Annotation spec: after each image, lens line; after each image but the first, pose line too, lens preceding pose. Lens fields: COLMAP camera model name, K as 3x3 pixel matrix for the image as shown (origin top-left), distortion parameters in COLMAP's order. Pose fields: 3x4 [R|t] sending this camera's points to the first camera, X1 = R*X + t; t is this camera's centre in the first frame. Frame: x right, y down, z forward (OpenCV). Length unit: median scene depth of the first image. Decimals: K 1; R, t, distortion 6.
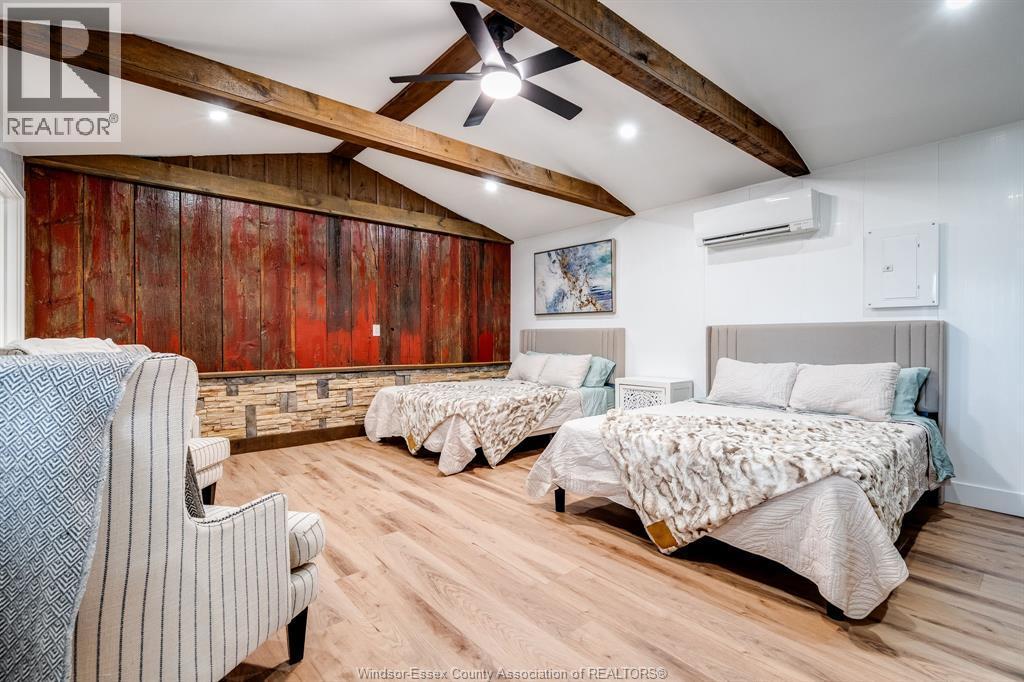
lens RADIAL K [[465.5, 0, 516.8], [0, 465.5, 340.0], [0, 0, 1]] dist [-0.005158, 0.000326]
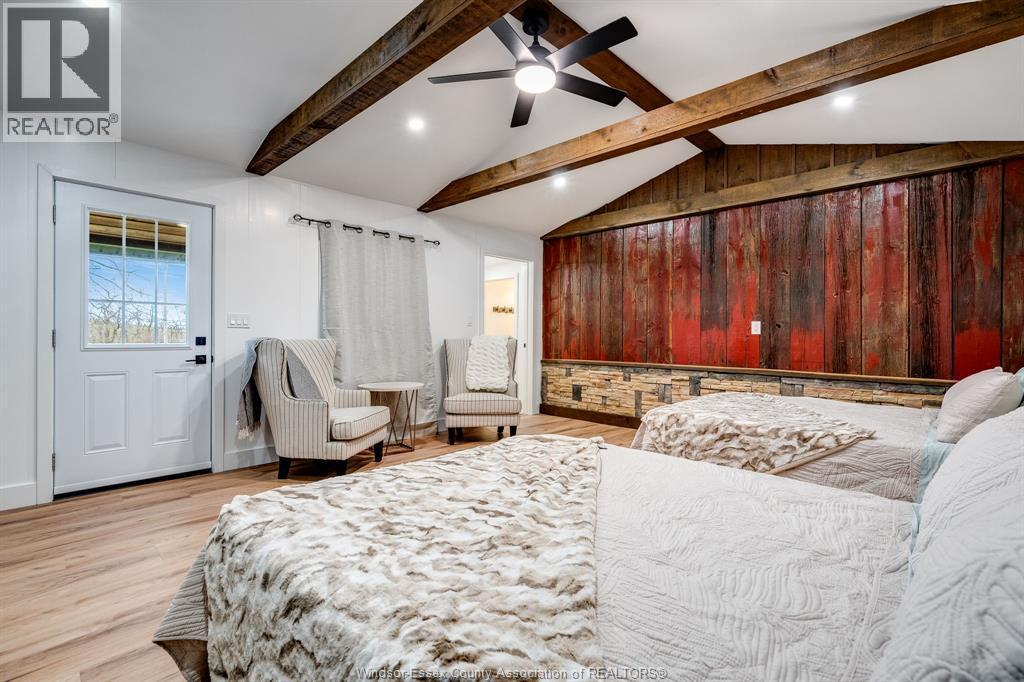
lens RADIAL K [[465.5, 0, 515.4], [0, 465.5, 336.5], [0, 0, 1]] dist [-0.005158, 0.000326]
pose [[0.105785, 0.003632, -0.994382, 0.549052], [-0.011657, 0.999929, 0.002412, -0.001257], [0.994321, 0.011336, 0.105819, 0.496687]]
